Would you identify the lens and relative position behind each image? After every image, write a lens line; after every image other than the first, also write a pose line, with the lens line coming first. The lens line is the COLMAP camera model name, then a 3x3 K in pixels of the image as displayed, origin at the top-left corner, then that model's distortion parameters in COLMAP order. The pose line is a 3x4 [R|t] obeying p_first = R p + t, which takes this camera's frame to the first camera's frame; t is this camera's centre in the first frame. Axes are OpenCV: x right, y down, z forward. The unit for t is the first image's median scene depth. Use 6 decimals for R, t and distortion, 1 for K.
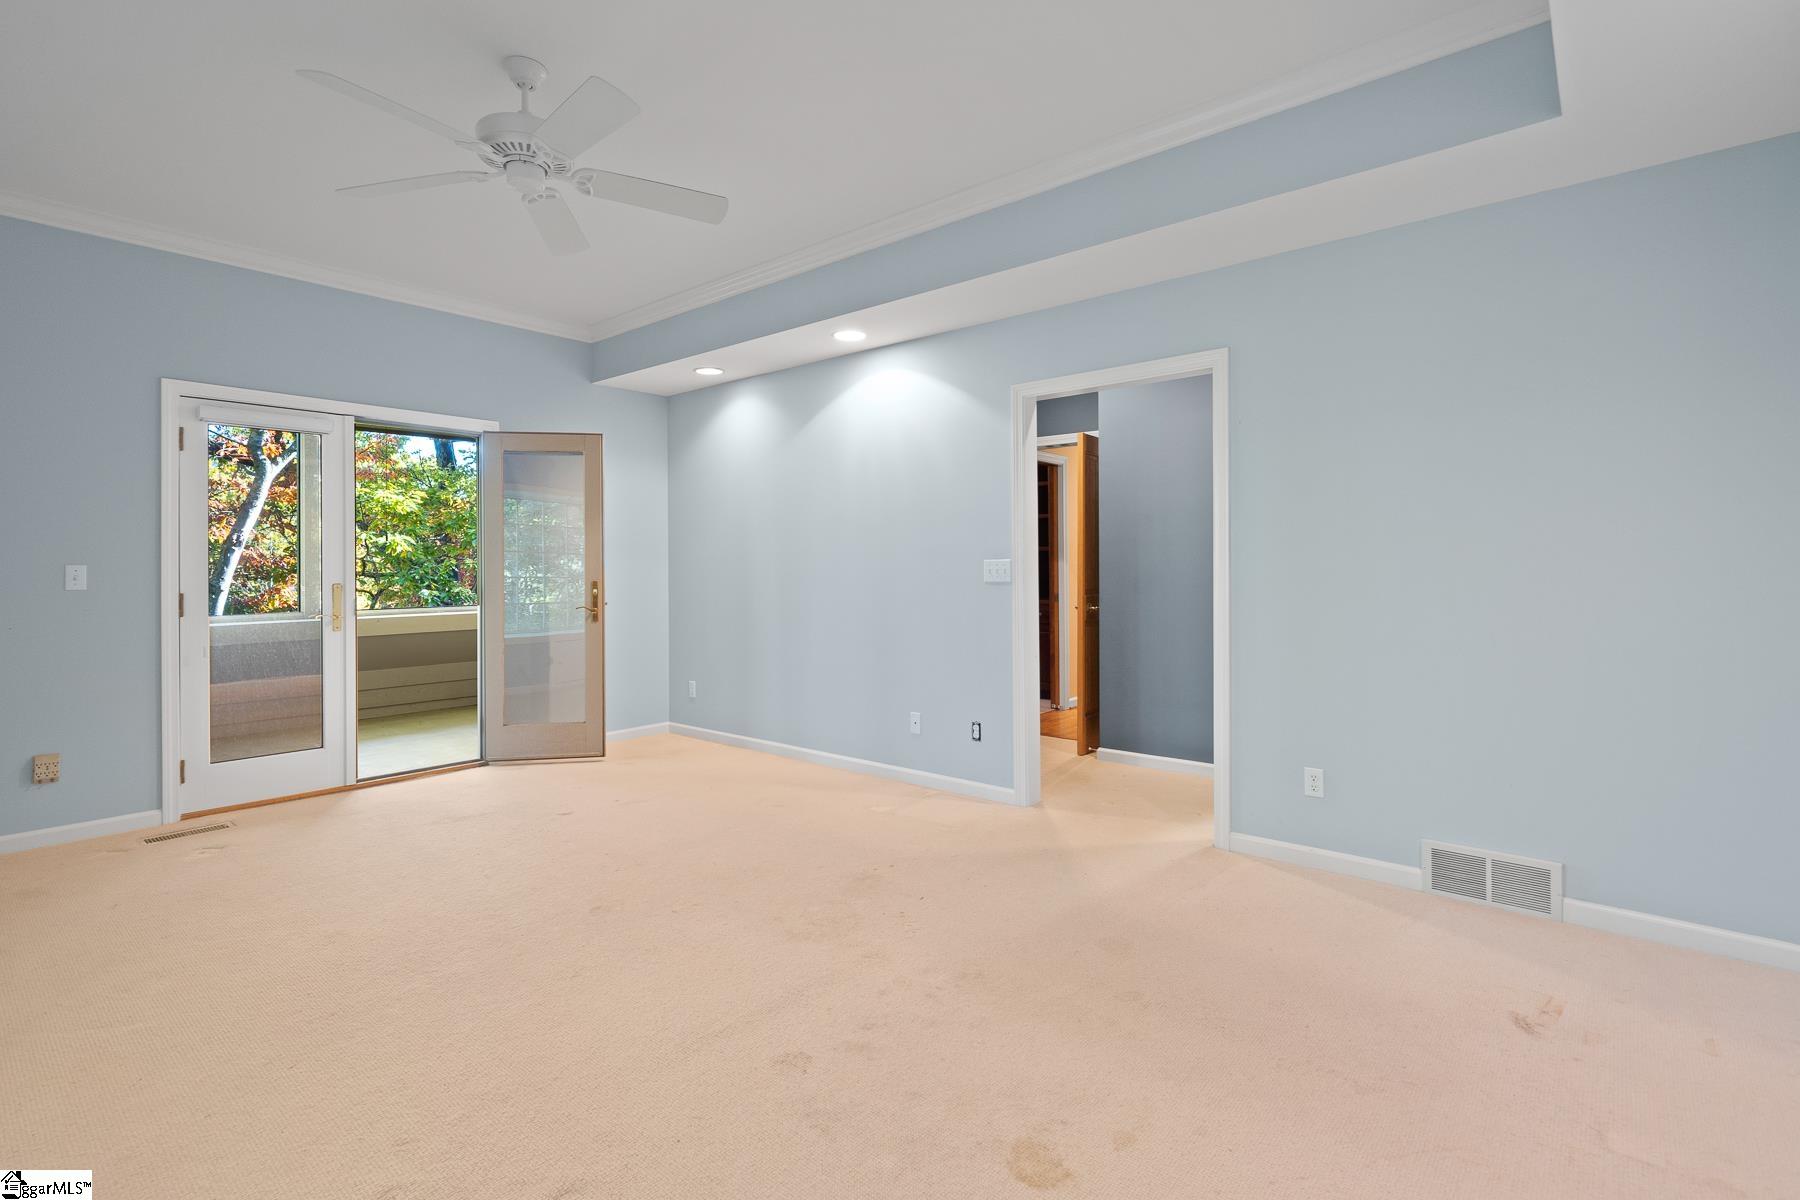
lens RADIAL K [[831.7, 0, 891.7], [0, 831.7, 579.8], [0, 0, 1]] dist [0.003093, 0.000518]
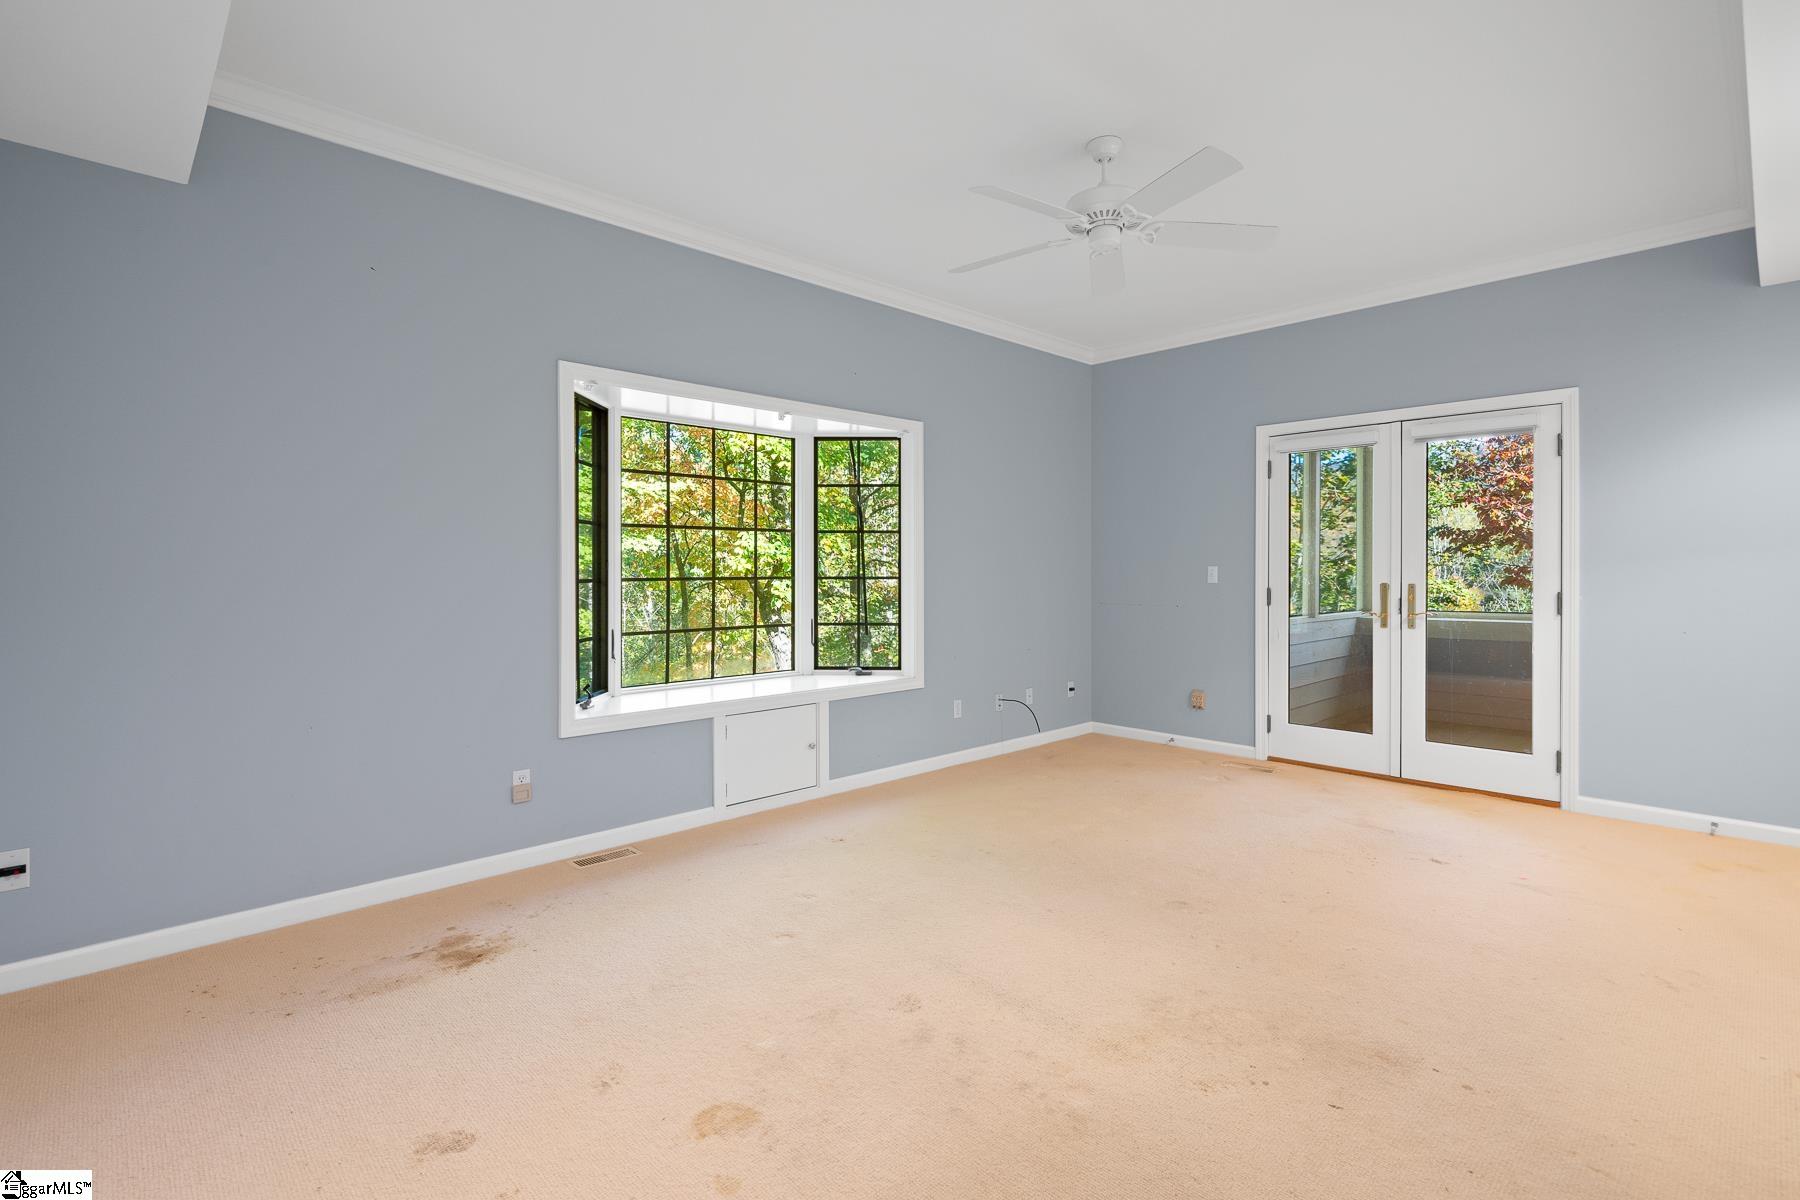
lens RADIAL K [[831.7, 0, 891.7], [0, 831.7, 579.8], [0, 0, 1]] dist [0.003093, 0.000518]
pose [[-0.108856, 0.015254, -0.993940, 0.518748], [-0.012073, 0.999788, 0.016666, -0.010367], [0.993984, 0.013814, -0.108649, 0.562669]]
